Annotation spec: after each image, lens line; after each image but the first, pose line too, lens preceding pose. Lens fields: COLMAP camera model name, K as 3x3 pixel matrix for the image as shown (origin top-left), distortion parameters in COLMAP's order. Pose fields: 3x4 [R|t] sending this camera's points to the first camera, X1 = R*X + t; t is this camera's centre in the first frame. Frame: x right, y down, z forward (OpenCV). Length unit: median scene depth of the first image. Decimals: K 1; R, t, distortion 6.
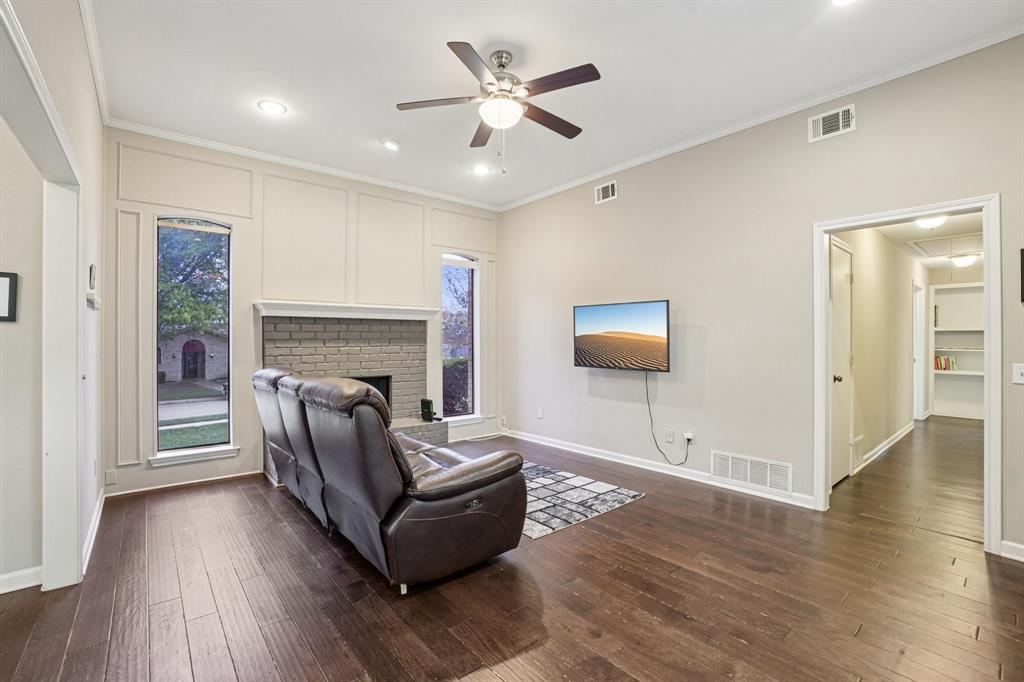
lens RADIAL K [[456.8, 0, 518.9], [0, 456.8, 341.3], [0, 0, 1]] dist [-0.049241, 0.014845]
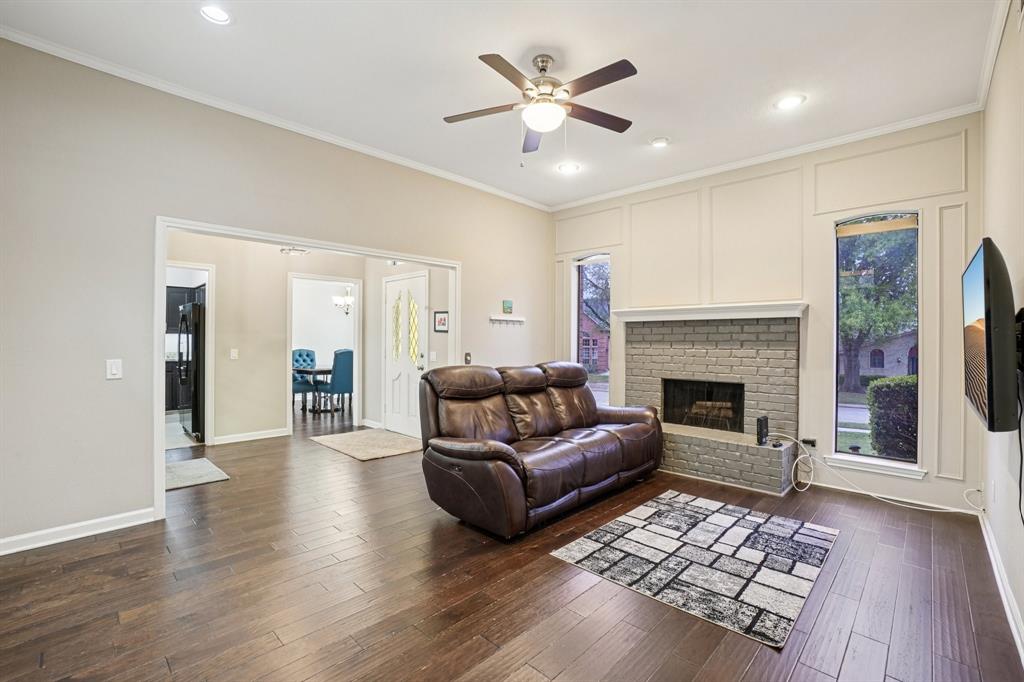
lens RADIAL K [[456.8, 0, 498.0], [0, 456.8, 348.2], [0, 0, 1]] dist [-0.049241, 0.014845]
pose [[0.077721, 0.017878, -0.996815, 0.643037], [-0.010528, 0.999798, 0.017111, -0.002484], [0.996920, 0.009165, 0.077894, 0.553412]]
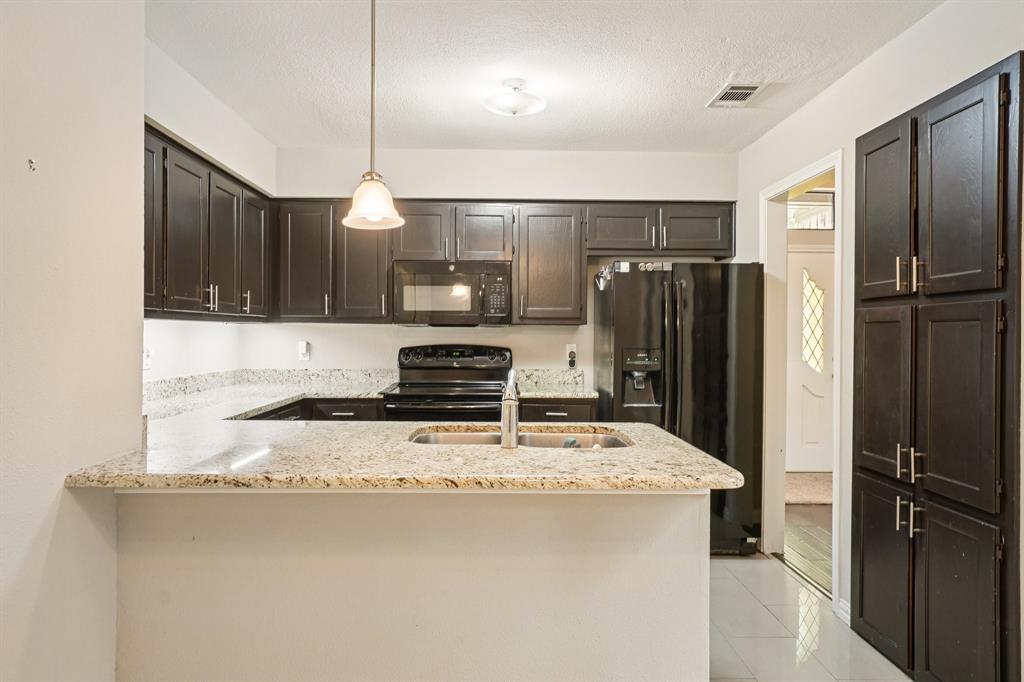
lens RADIAL K [[606.8, 0, 508.0], [0, 606.8, 338.8], [0, 0, 1]] dist [-0.008973, 0.002327]
pose [[0.776897, 0.013938, -0.629473, -0.420273], [-0.009346, 0.999900, 0.010606, -0.008054], [0.629558, -0.002357, 0.776950, -1.017532]]
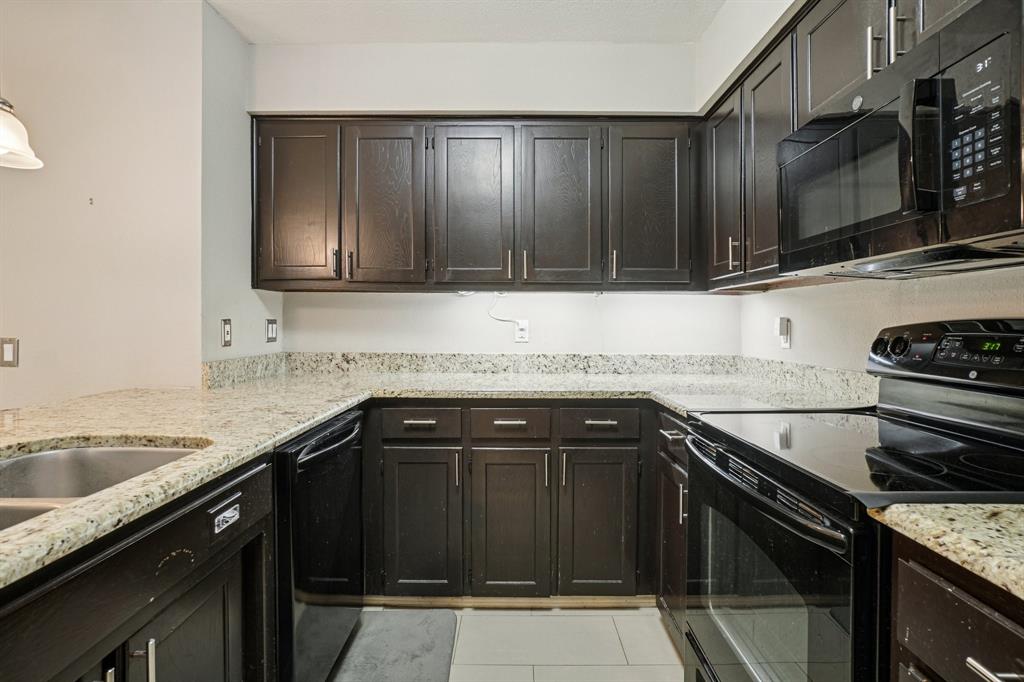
lens RADIAL K [[494.9, 0, 518.2], [0, 494.9, 327.3], [0, 0, 1]] dist [-0.032915, 0.008676]
pose [[-0.647620, 0.006686, -0.761934, -0.730839], [-0.002966, 0.999932, 0.011295, 0.014417], [0.761957, 0.009574, -0.647556, -0.346447]]
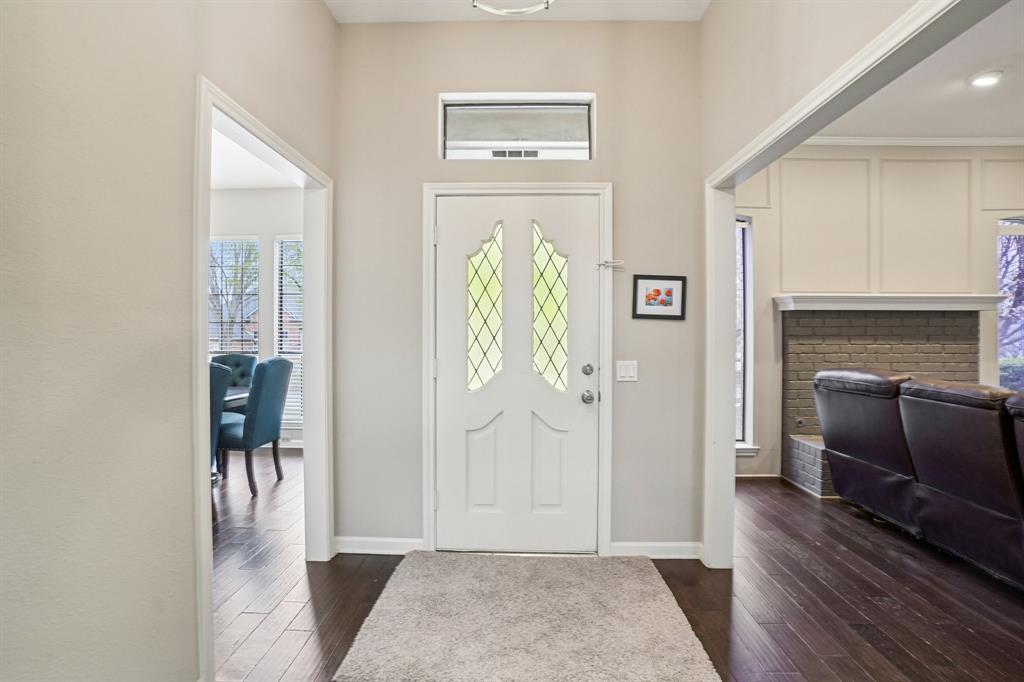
lens RADIAL K [[456.8, 0, 513.9], [0, 456.8, 336.1], [0, 0, 1]] dist [-0.049241, 0.014845]
pose [[0.746441, 0.006393, -0.665421, -0.366581], [-0.005914, 0.999978, 0.002974, -0.002131], [0.665425, 0.001716, 0.746463, -0.072493]]
